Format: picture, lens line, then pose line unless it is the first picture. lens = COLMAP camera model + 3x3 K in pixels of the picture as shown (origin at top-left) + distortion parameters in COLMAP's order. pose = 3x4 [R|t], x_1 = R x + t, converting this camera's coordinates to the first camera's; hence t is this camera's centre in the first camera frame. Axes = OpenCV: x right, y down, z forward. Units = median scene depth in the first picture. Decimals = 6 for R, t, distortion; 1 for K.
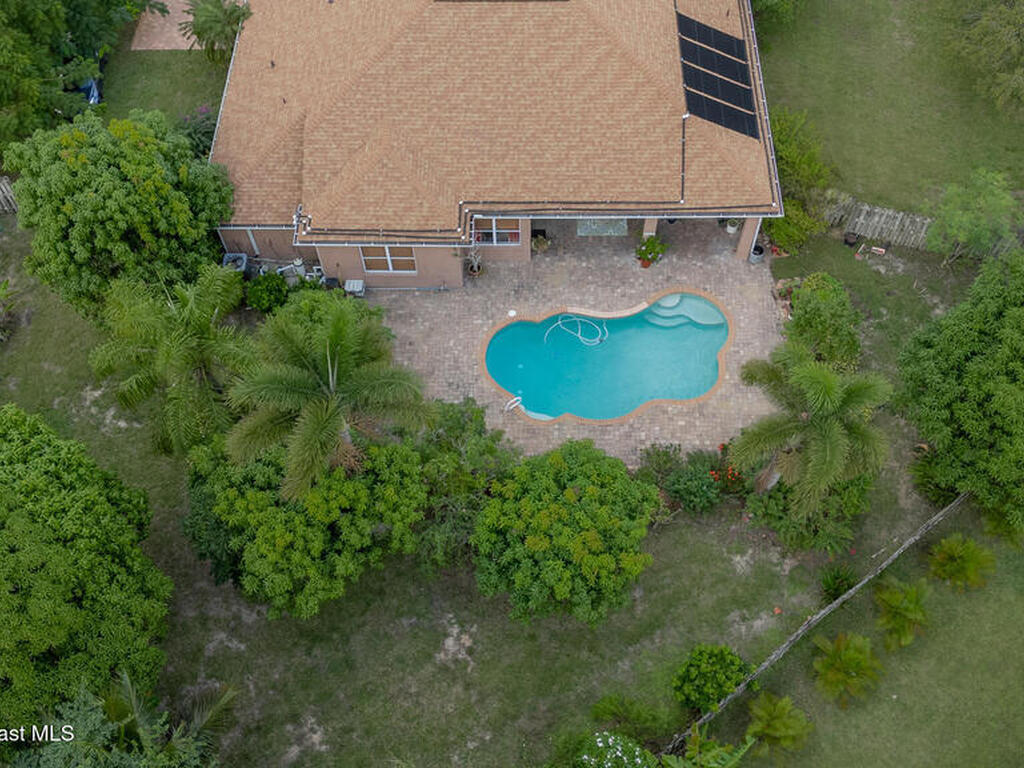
lens RADIAL K [[973.9, 0, 512.0], [0, 973.9, 384.0], [0, 0, 1]] dist [0.099096, -0.133209]
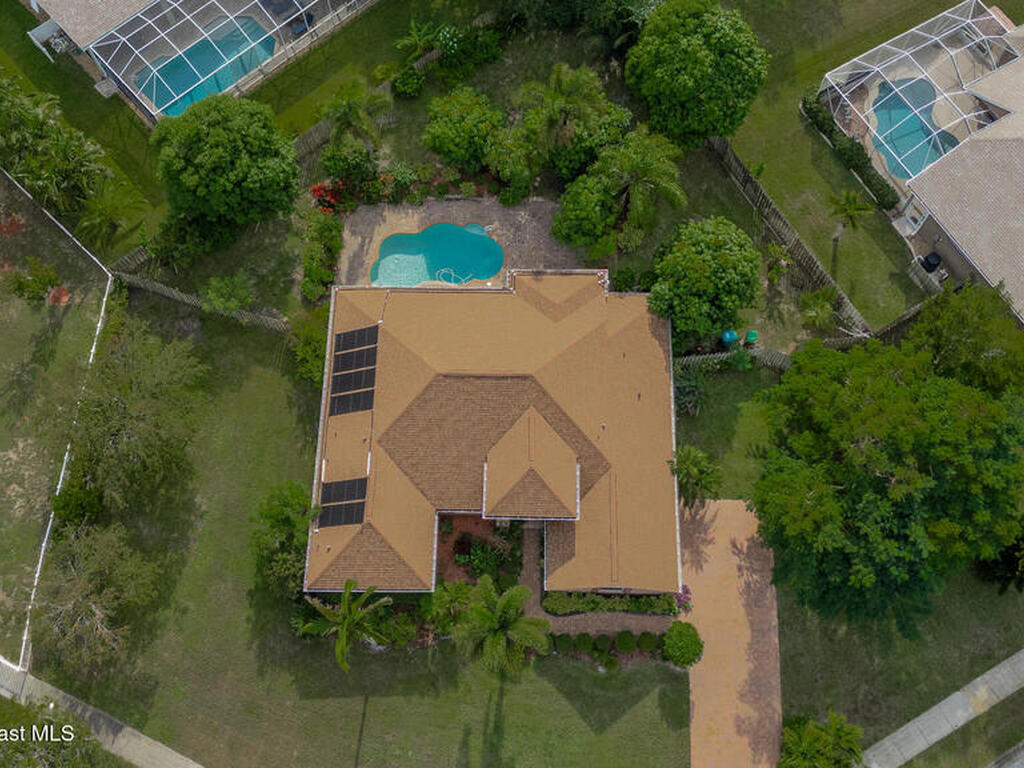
lens RADIAL K [[973.9, 0, 512.0], [0, 973.9, 384.0], [0, 0, 1]] dist [0.099096, -0.133209]
pose [[-0.999240, 0.009036, 0.037926, -0.110910], [0.024201, -0.618926, 0.785077, -1.631169], [0.030567, 0.785398, 0.618236, 0.056861]]
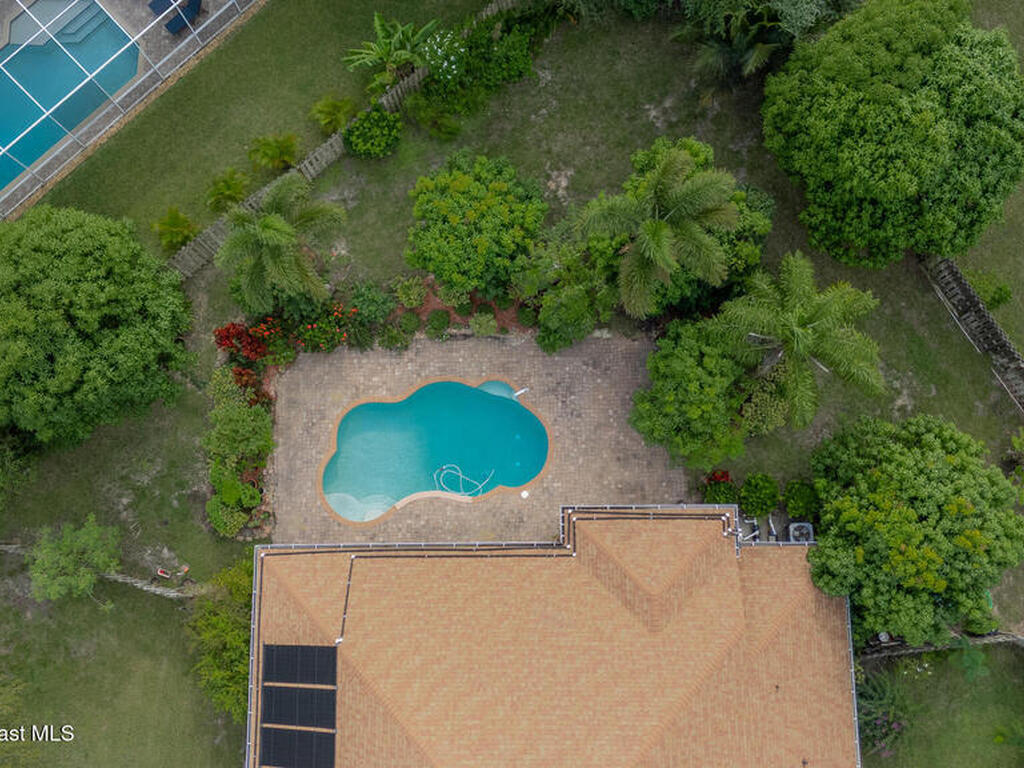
lens RADIAL K [[973.9, 0, 512.0], [0, 973.9, 384.0], [0, 0, 1]] dist [0.099096, -0.133209]
pose [[-0.998906, 0.025293, 0.039333, -0.032105], [0.006129, -0.763044, 0.646318, -0.687552], [0.046360, 0.645852, 0.762054, 0.128695]]
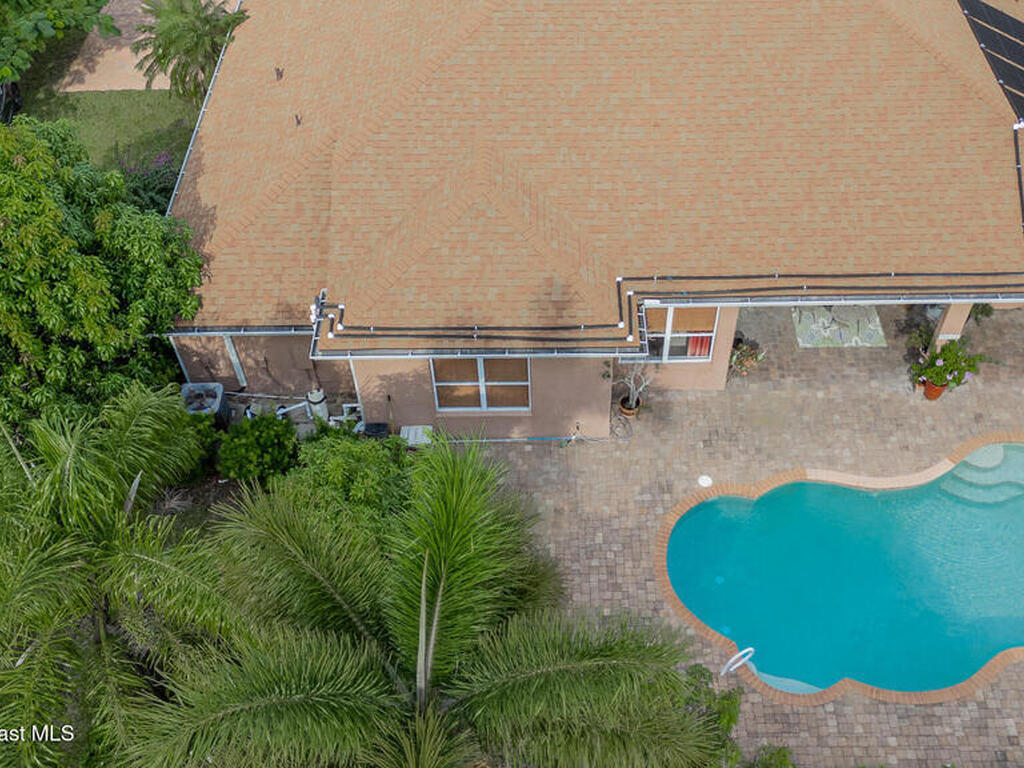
lens RADIAL K [[1033.5, 0, 544.1], [0, 1033.5, 396.3], [0, 0, 1]] dist [0.124013, -0.181383]
pose [[0.999754, -0.012587, 0.018244, -0.104514], [0.015440, 0.986035, -0.165821, -0.025615], [-0.015902, 0.166062, 0.985987, 0.436944]]
